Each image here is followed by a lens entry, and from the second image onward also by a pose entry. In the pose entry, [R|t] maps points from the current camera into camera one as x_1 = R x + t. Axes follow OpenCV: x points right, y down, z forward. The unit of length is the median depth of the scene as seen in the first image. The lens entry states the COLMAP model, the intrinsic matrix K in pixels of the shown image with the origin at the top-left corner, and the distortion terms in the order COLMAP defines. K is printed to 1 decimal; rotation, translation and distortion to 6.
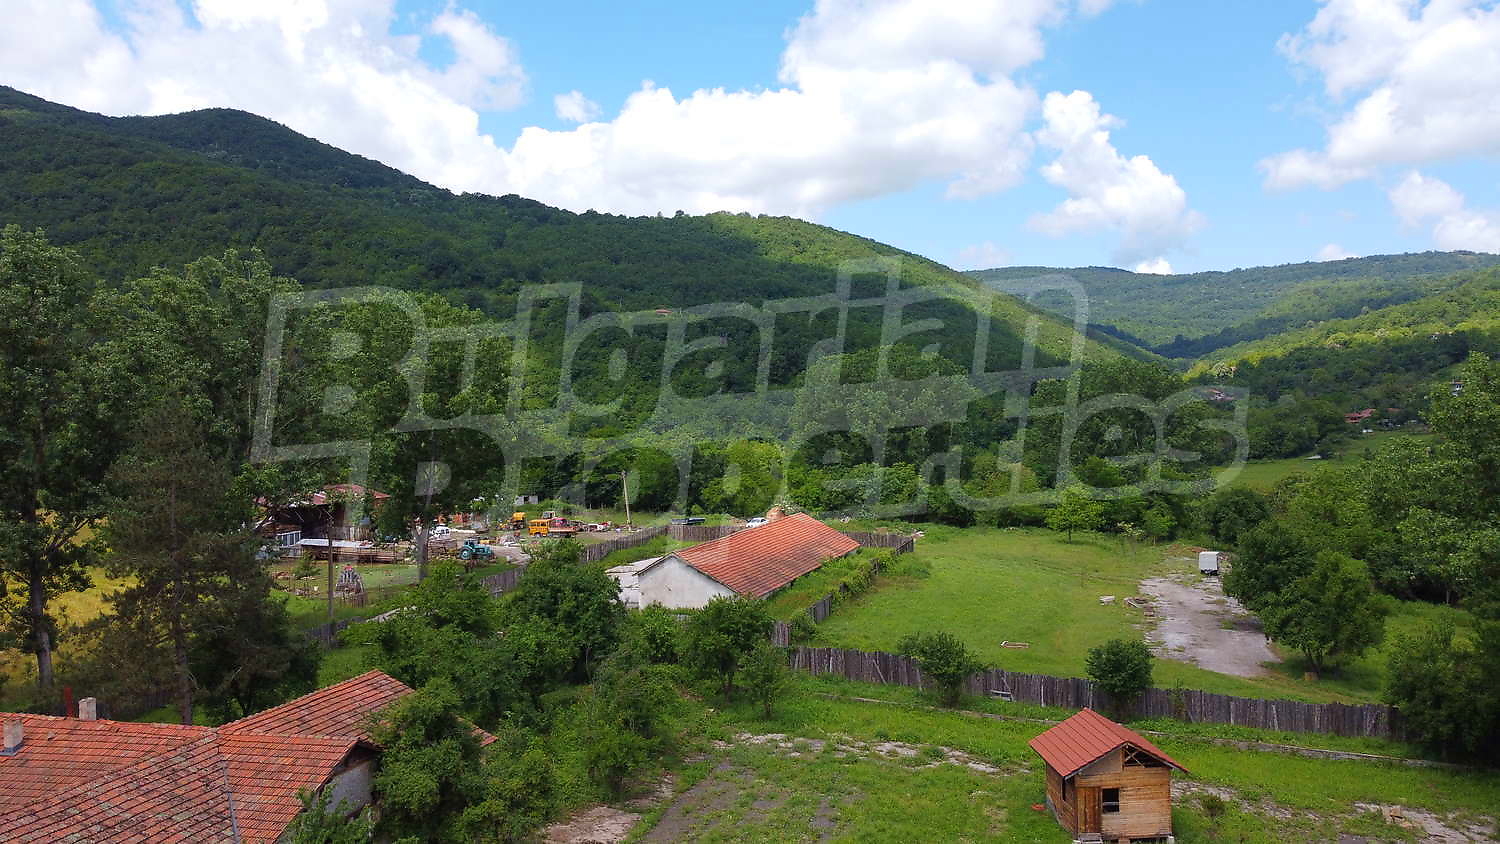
lens RADIAL K [[1141.2, 0, 742.2], [0, 1141.2, 423.1], [0, 0, 1]] dist [0.002279, -0.004668]
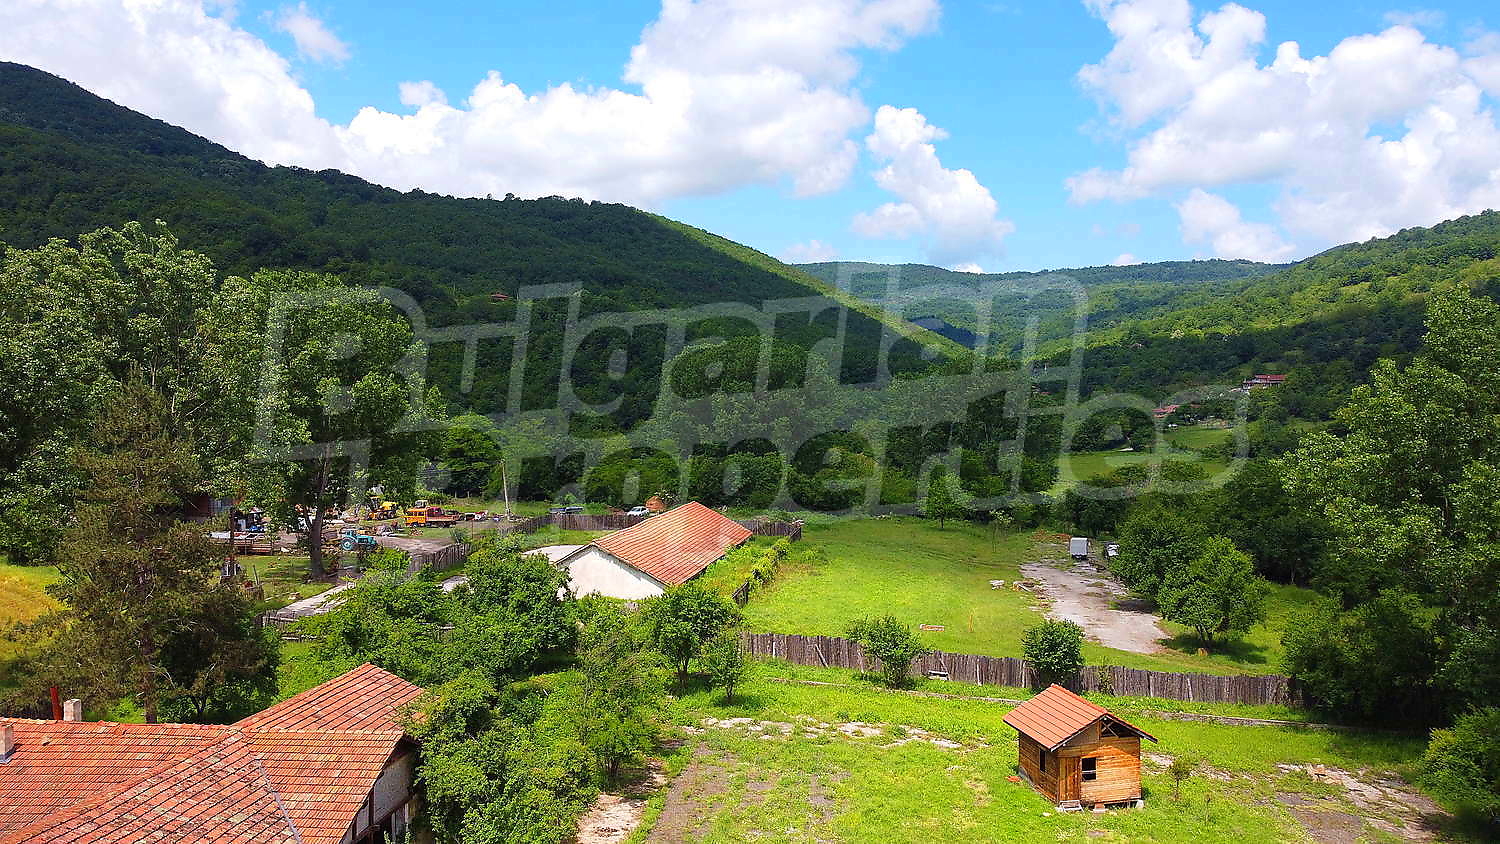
lens RADIAL K [[1141.2, 0, 742.2], [0, 1141.2, 423.1], [0, 0, 1]] dist [0.002279, -0.004668]
pose [[0.988109, 0.009822, 0.153440, -0.122370], [-0.011303, 0.999898, 0.008783, -0.000107], [-0.153338, -0.010413, 0.988119, -0.004546]]
